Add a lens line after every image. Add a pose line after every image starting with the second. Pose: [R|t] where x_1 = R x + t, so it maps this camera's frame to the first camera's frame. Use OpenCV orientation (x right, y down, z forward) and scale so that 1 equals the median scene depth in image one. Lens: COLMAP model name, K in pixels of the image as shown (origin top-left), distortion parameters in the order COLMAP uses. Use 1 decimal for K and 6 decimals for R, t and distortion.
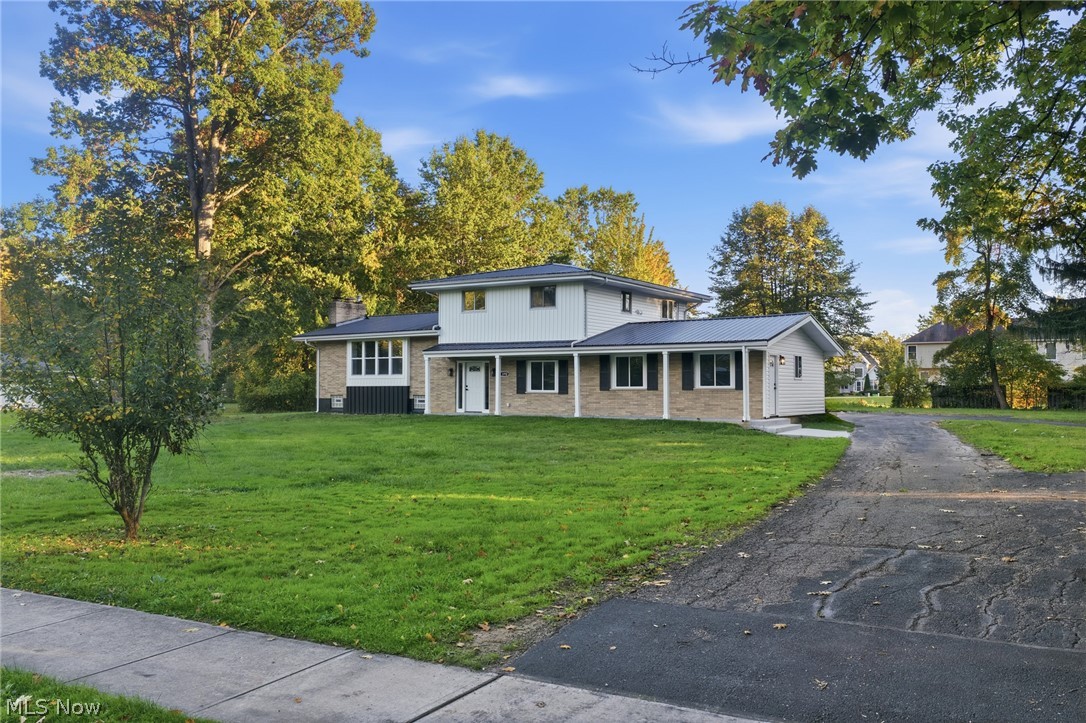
lens RADIAL K [[895.7, 0, 543.0], [0, 895.7, 361.5], [0, 0, 1]] dist [0.068443, -0.171066]
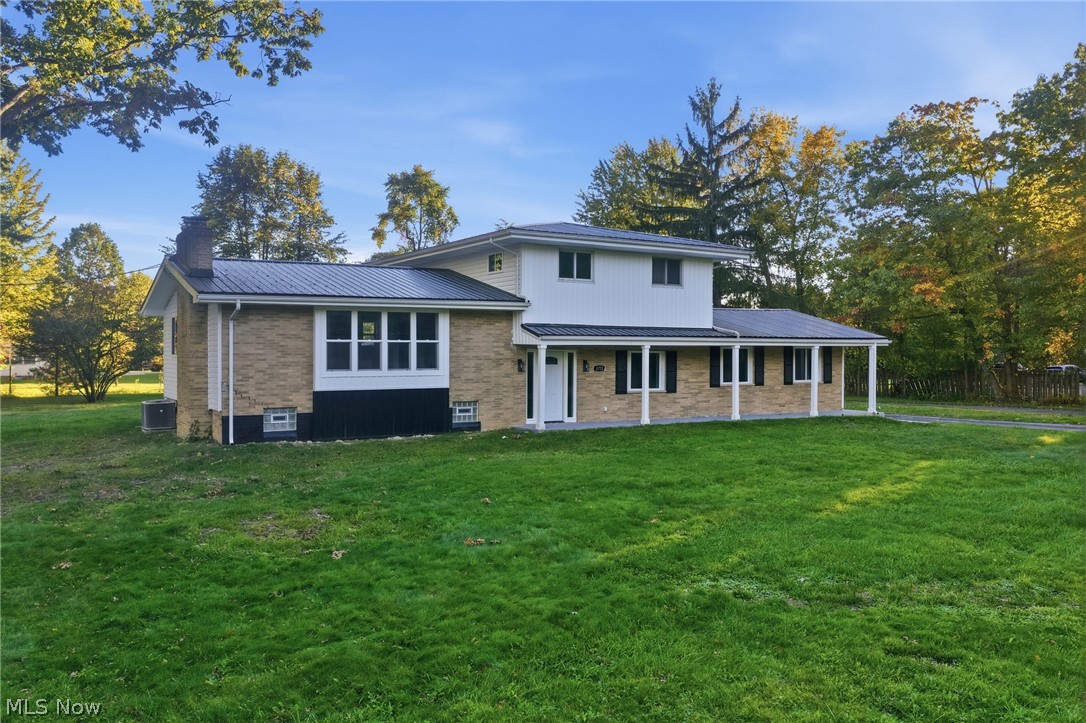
lens RADIAL K [[895.7, 0, 543.0], [0, 895.7, 361.5], [0, 0, 1]] dist [0.068443, -0.171066]
pose [[0.435135, 0.018831, 0.900168, -0.682579], [-0.005313, 0.999818, -0.018348, 0.020026], [-0.900350, 0.003201, 0.435155, 0.668183]]
